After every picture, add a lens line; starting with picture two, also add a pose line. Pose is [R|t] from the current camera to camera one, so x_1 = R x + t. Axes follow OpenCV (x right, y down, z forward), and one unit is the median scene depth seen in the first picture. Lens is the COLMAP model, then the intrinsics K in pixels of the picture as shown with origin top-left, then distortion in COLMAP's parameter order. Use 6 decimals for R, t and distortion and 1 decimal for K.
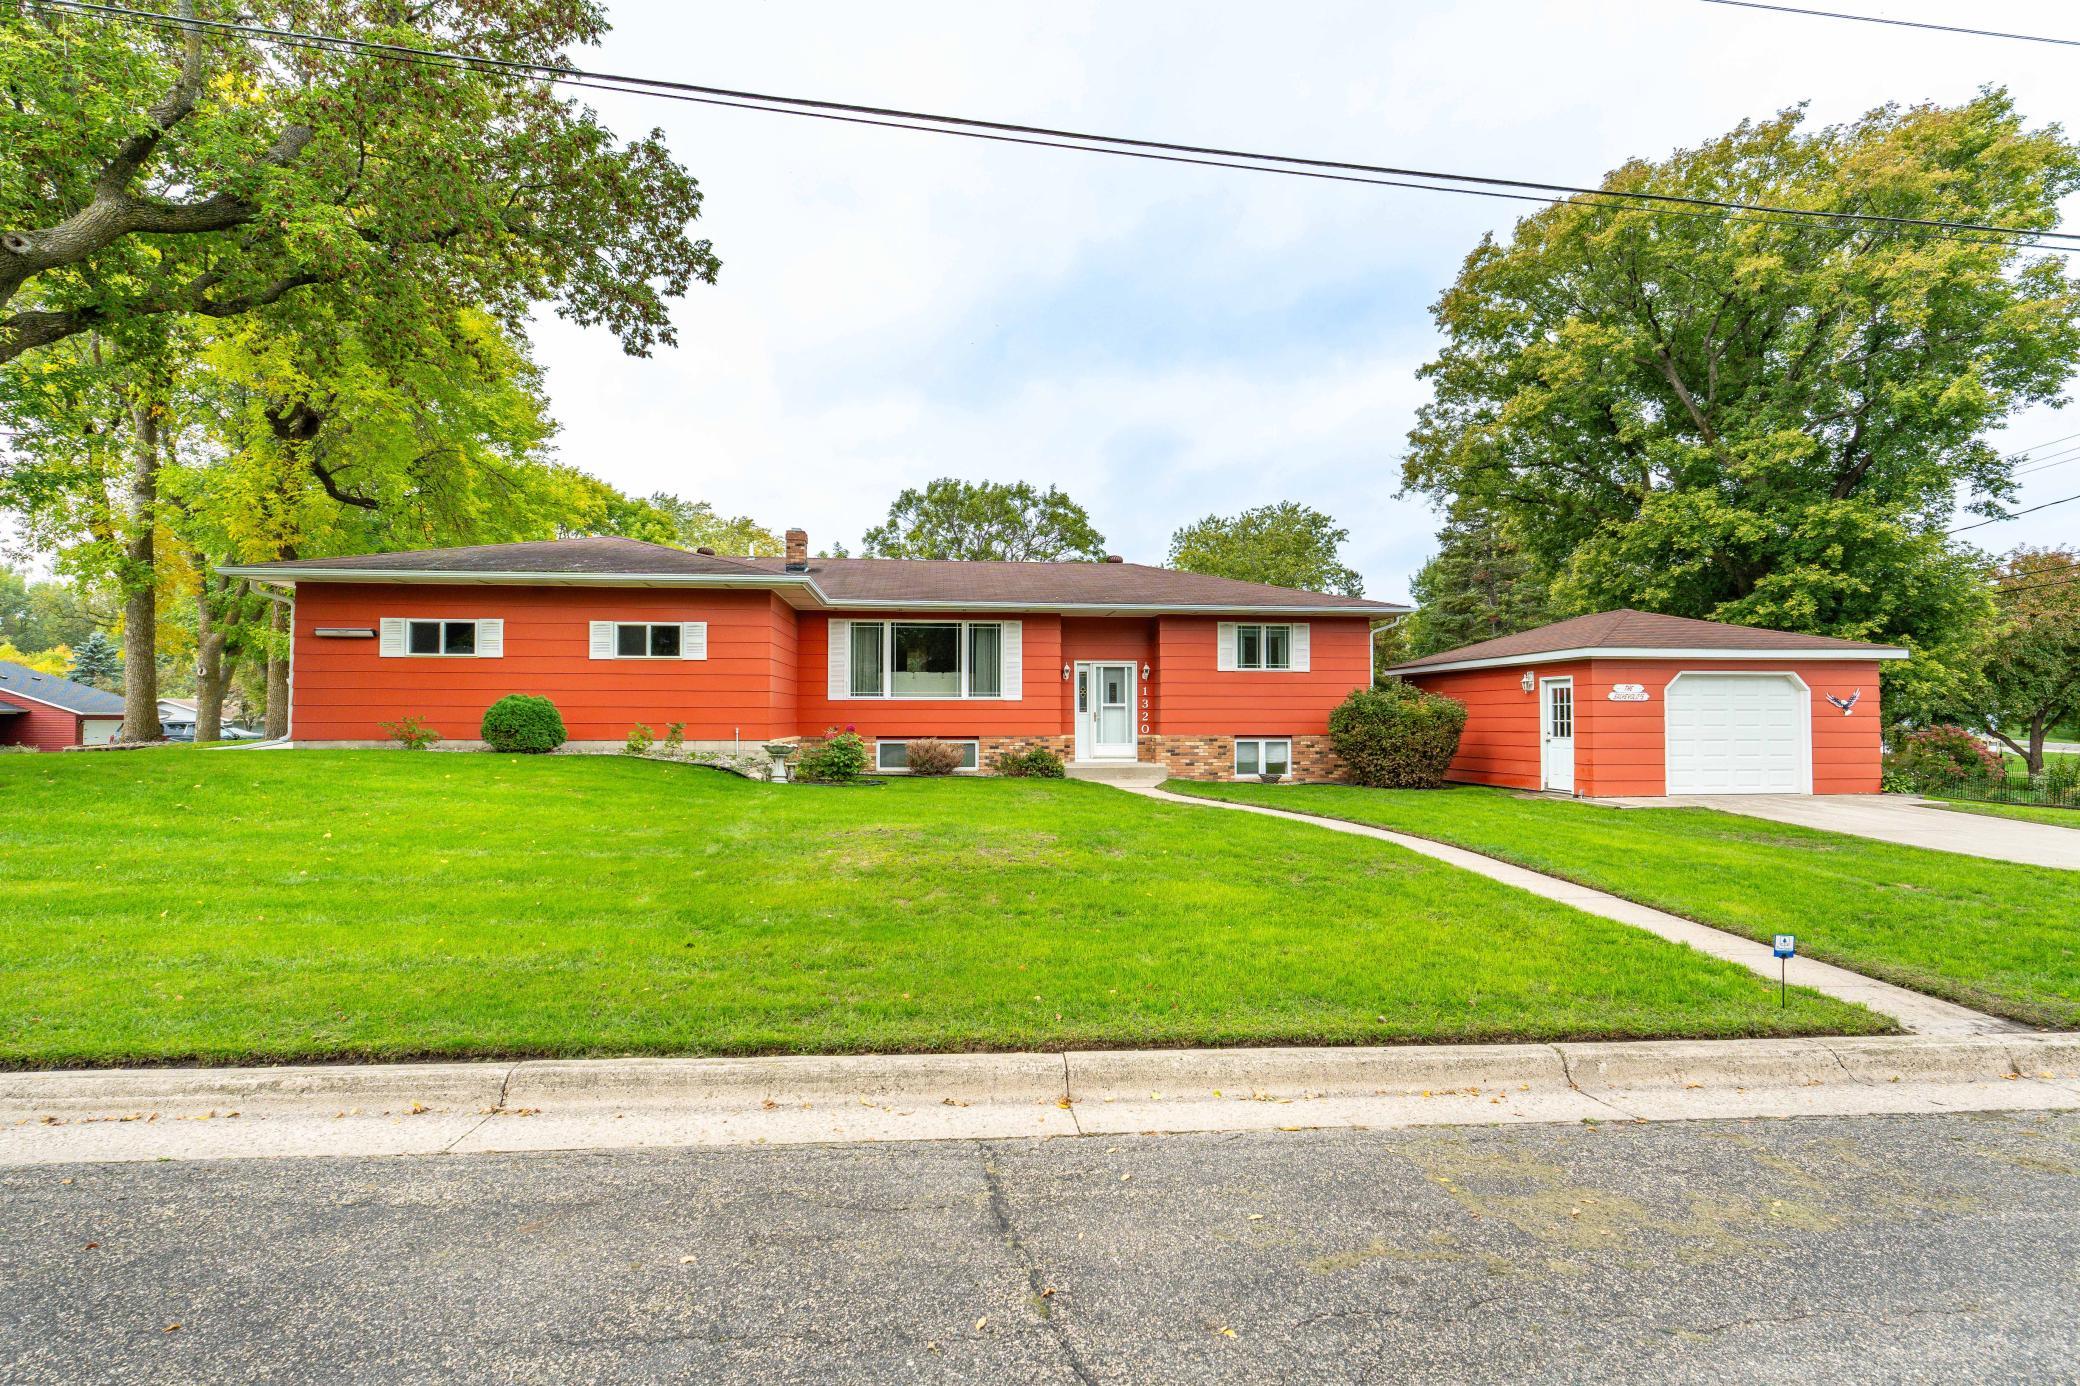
lens RADIAL K [[965.6, 0, 1046.6], [0, 965.6, 702.4], [0, 0, 1]] dist [-0.003947, 0.001557]
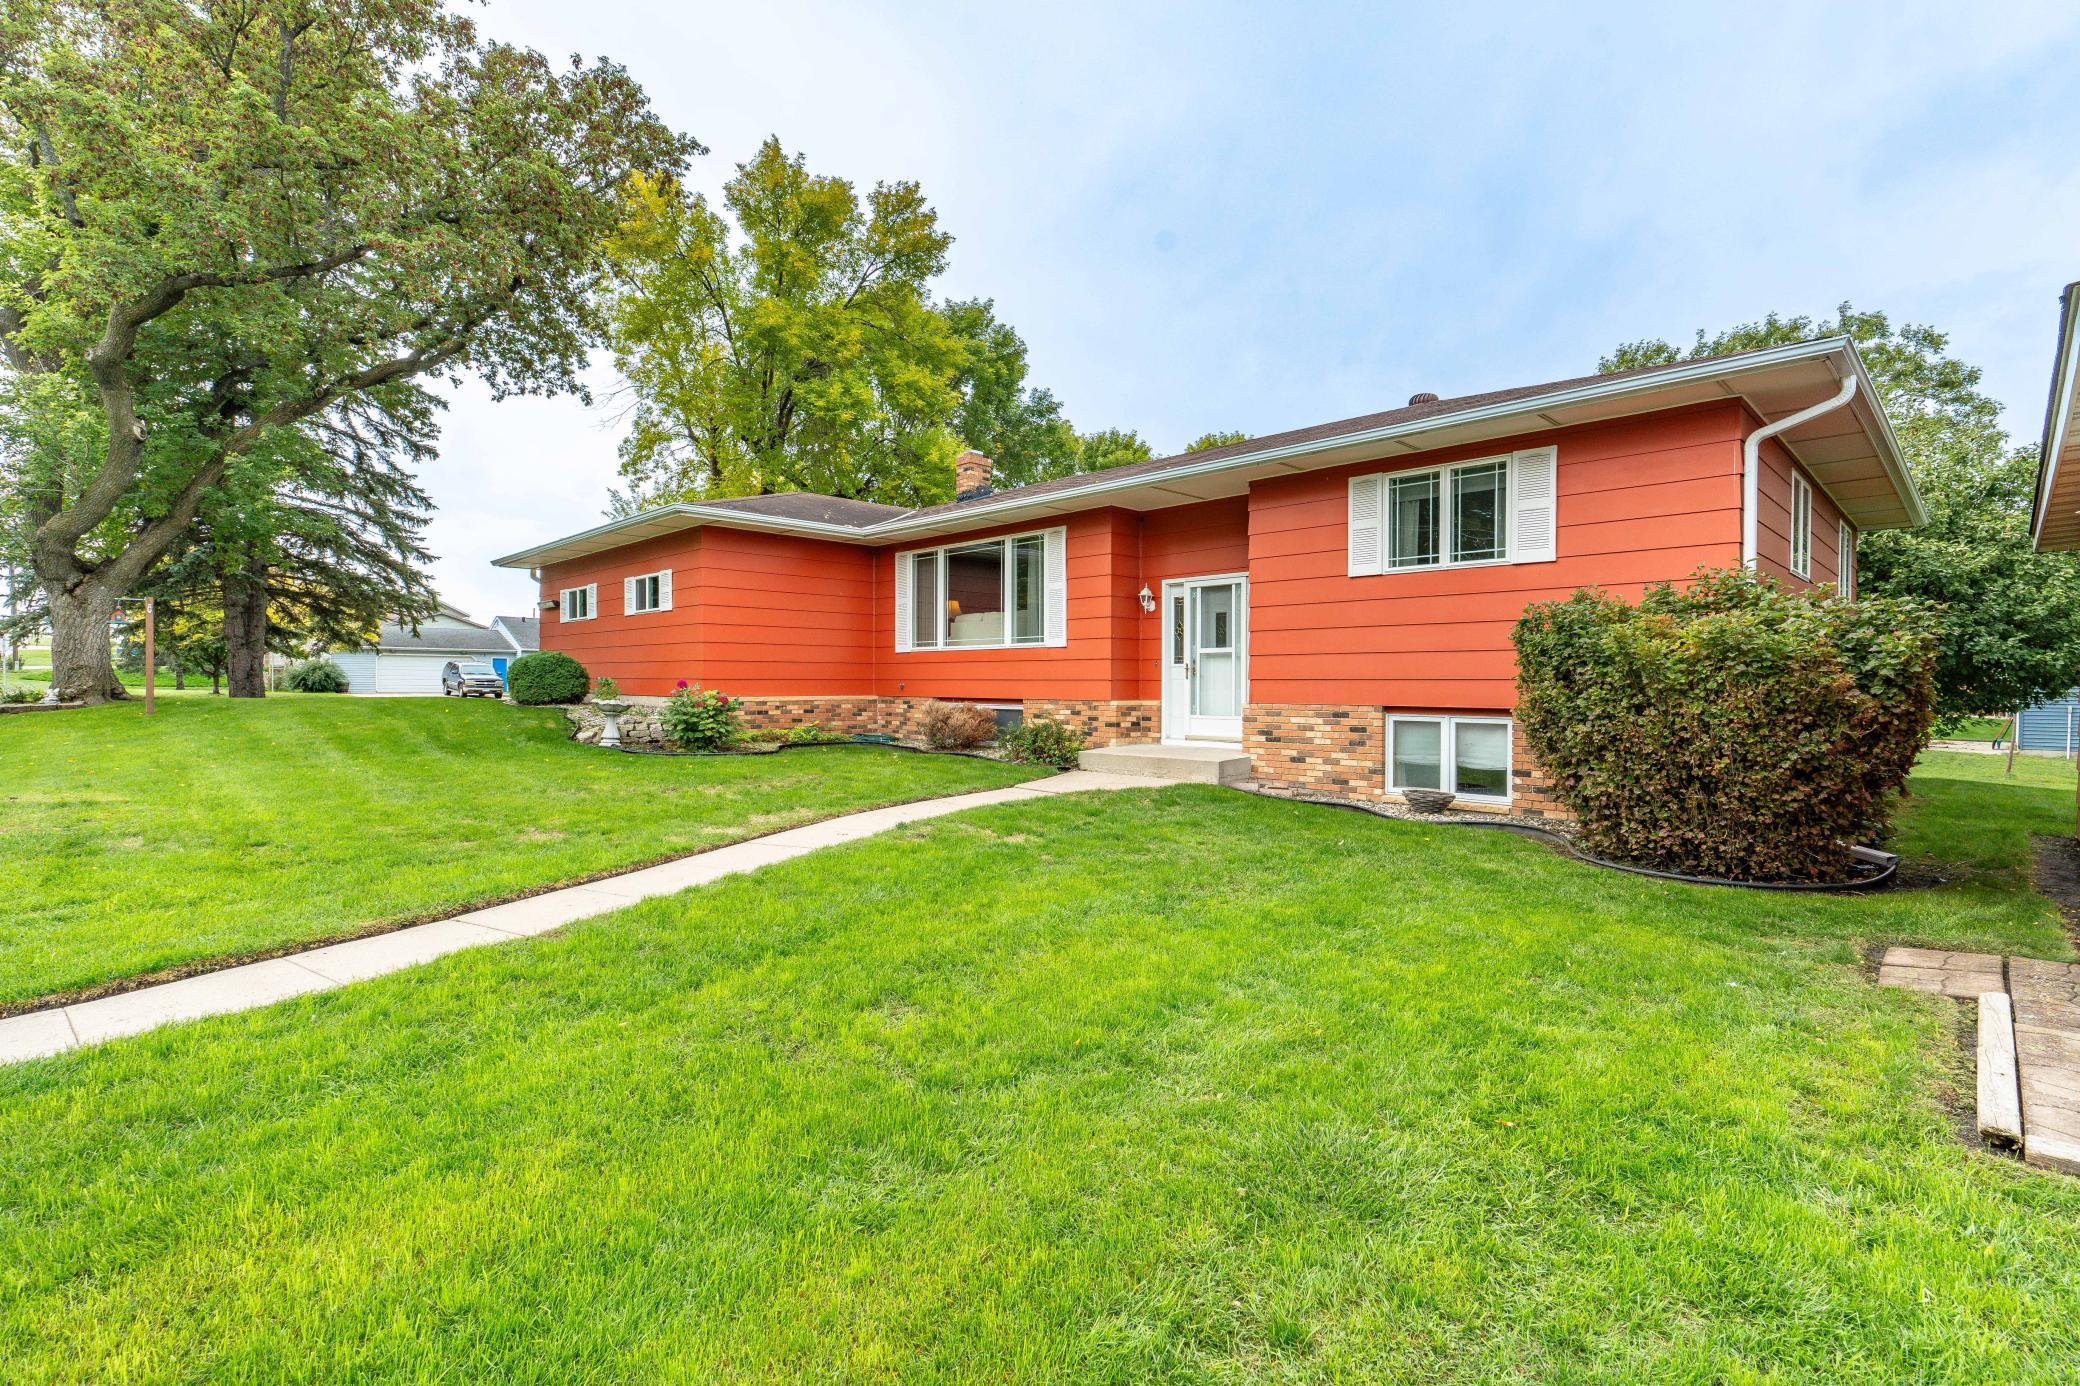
lens RADIAL K [[965.6, 0, 1036.2], [0, 965.6, 688.8], [0, 0, 1]] dist [-0.003947, 0.001557]
pose [[0.610614, 0.006750, -0.791900, 0.479019], [0.009639, 0.999826, 0.015955, 0.015914], [0.791870, -0.017376, 0.610443, 0.573075]]
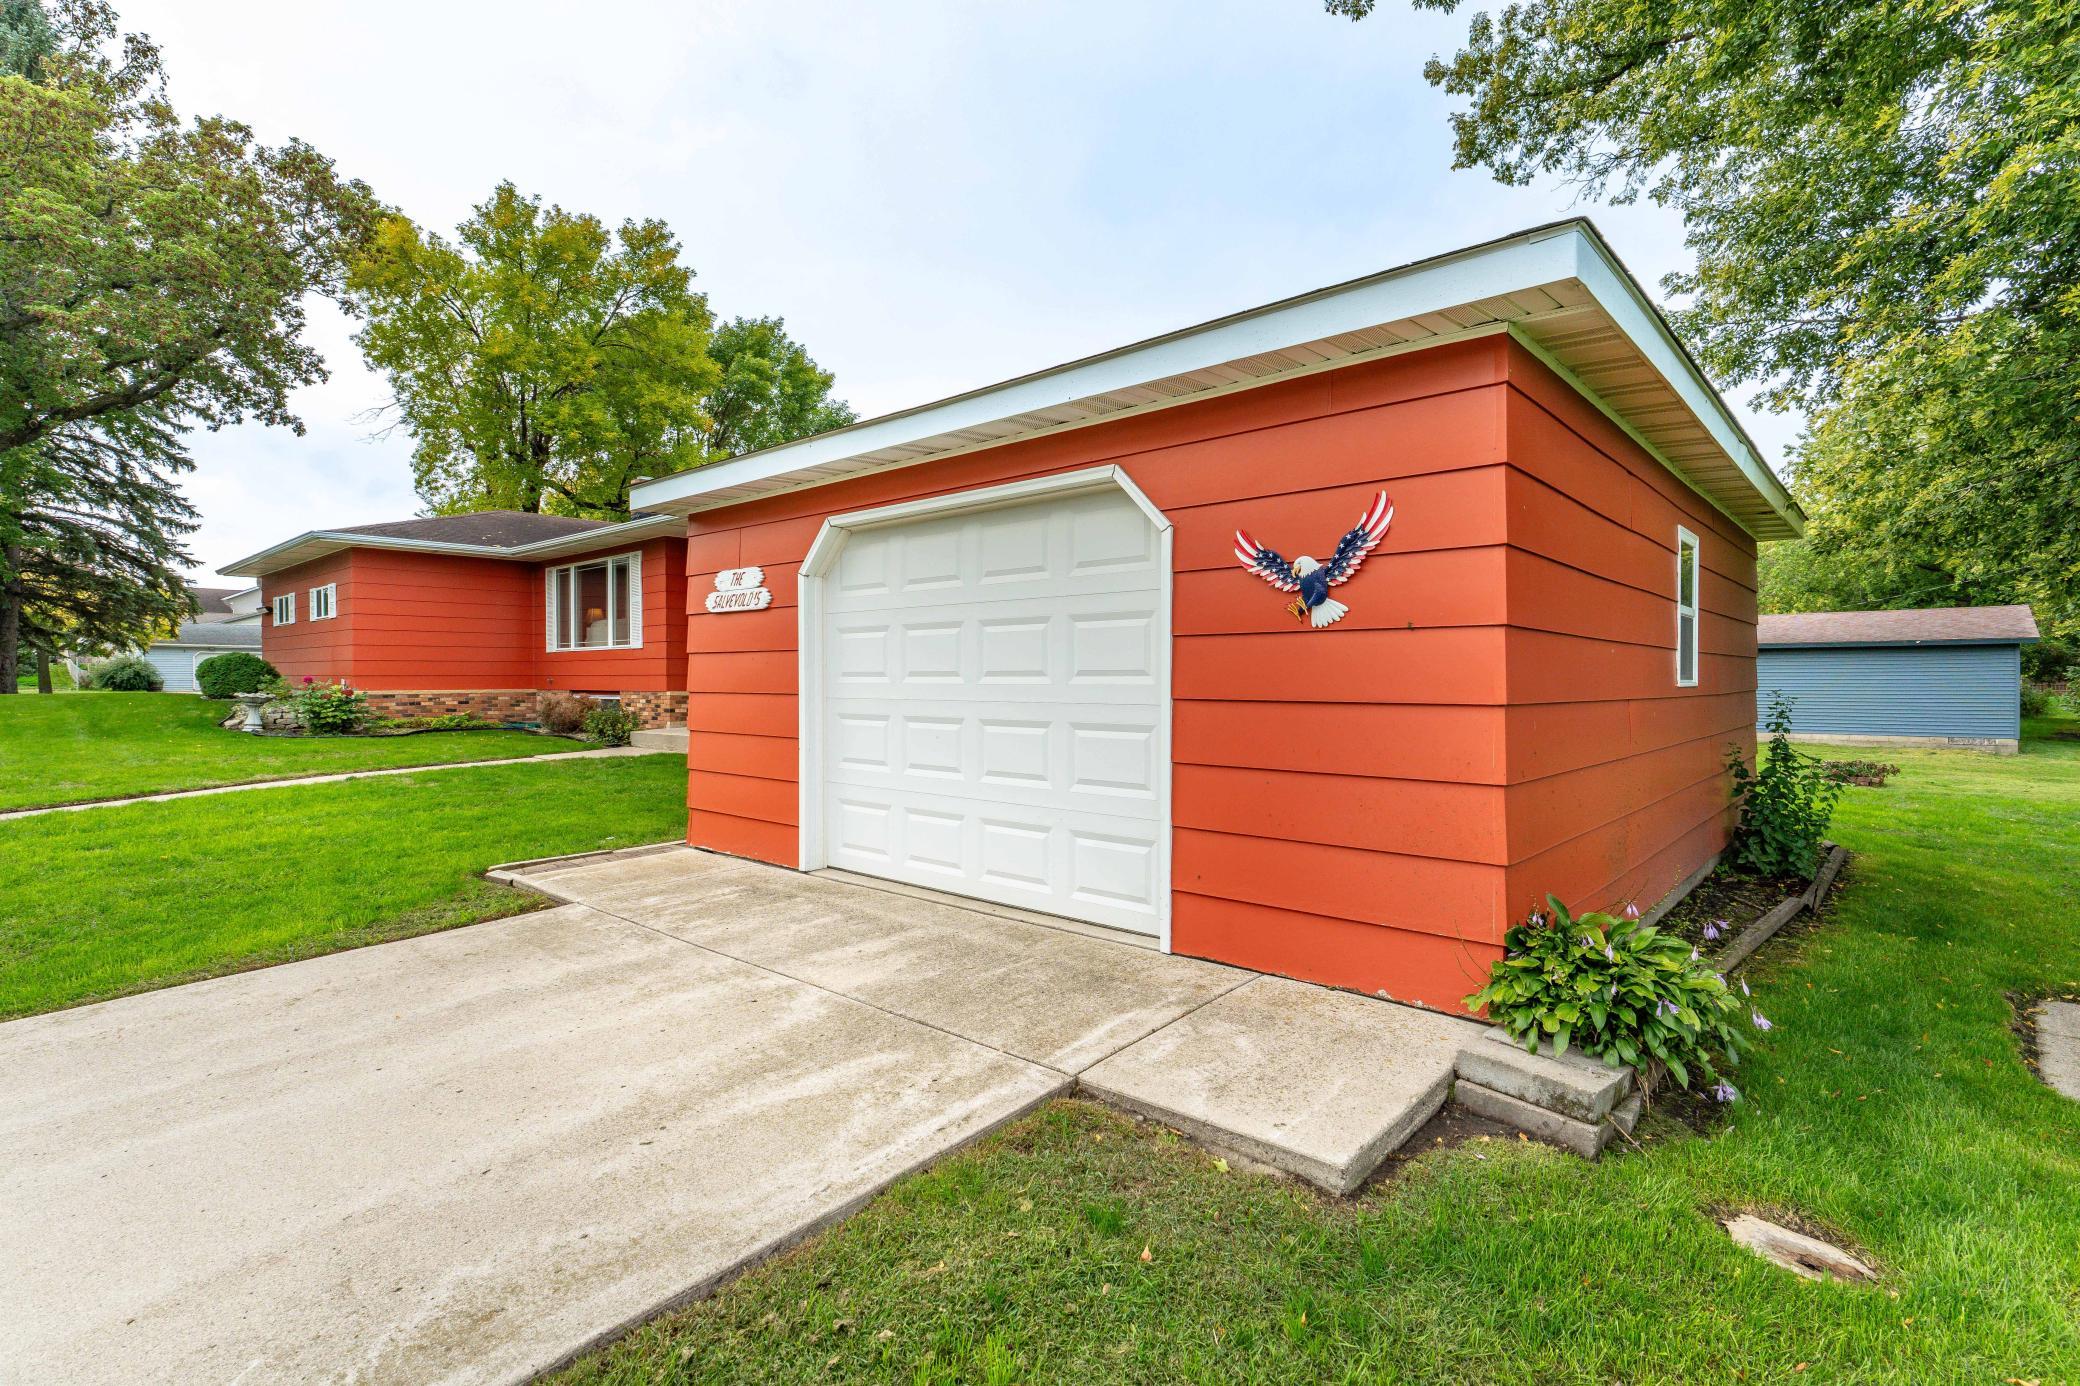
lens RADIAL K [[965.6, 0, 1013.7], [0, 965.6, 703.7], [0, 0, 1]] dist [-0.003947, 0.001557]
pose [[0.665666, 0.018639, -0.746017, 0.805784], [0.012789, 0.999256, 0.036377, 0.018982], [0.746140, -0.033756, 0.664933, 0.685076]]
